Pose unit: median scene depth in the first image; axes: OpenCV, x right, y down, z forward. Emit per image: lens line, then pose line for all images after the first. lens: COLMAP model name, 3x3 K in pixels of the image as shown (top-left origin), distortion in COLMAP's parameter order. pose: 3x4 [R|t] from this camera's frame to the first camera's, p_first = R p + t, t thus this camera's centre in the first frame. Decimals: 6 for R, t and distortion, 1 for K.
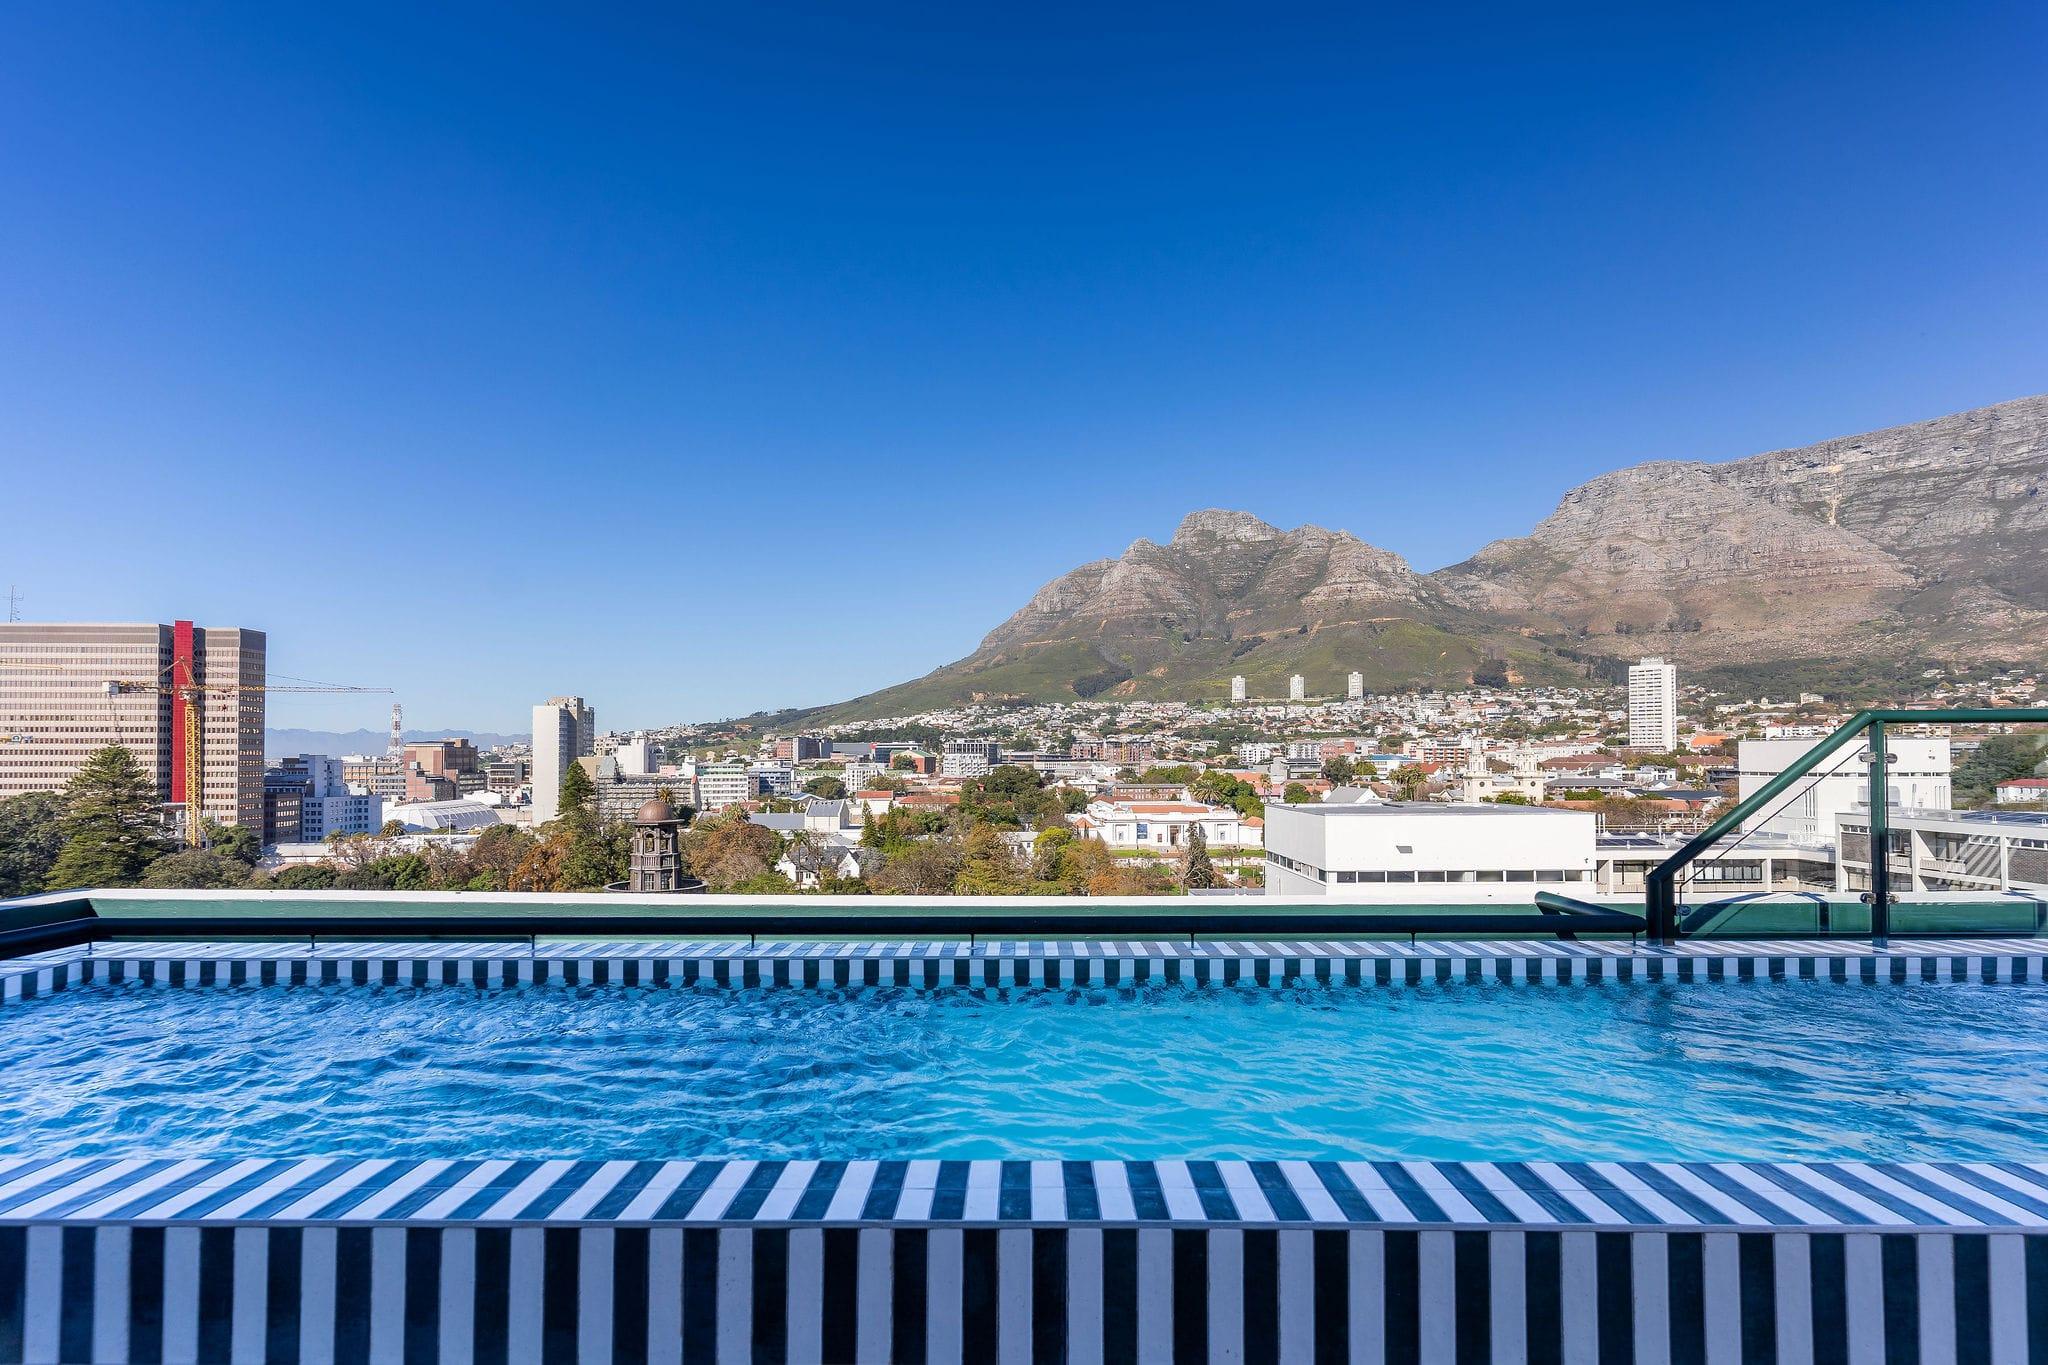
lens RADIAL K [[996.1, 0, 1032.5], [0, 996.1, 744.3], [0, 0, 1]] dist [0.003908, -0.000372]
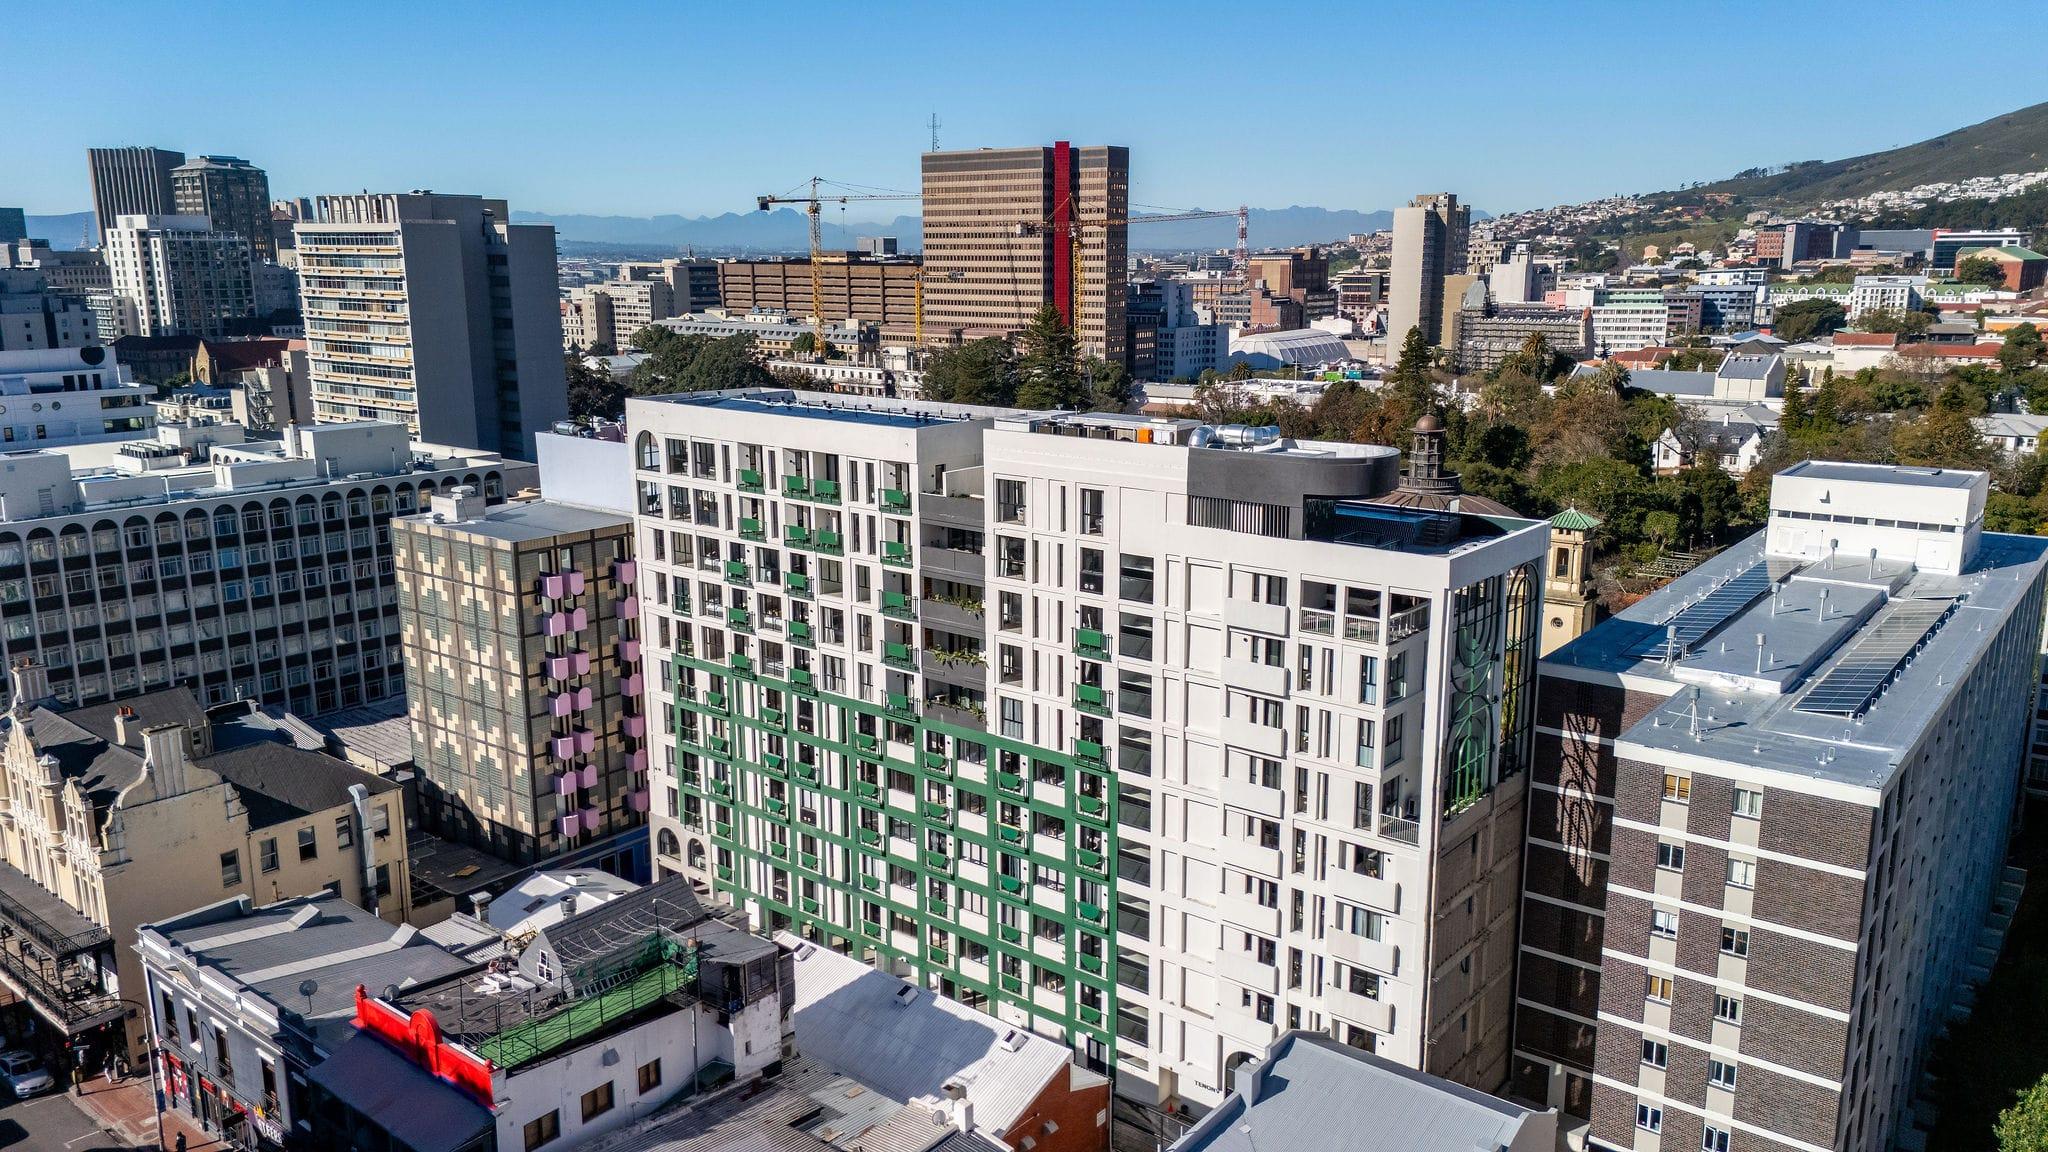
lens RADIAL K [[1505.2, 0, 1024.0], [0, 1505.2, 576.0], [0, 0, 1]] dist [0.124200, -0.182667]
pose [[0.763318, 0.132669, -0.632253, 0.069877], [0.013240, 0.975268, 0.220631, -0.024616], [0.645887, -0.176783, 0.742683, -0.123034]]
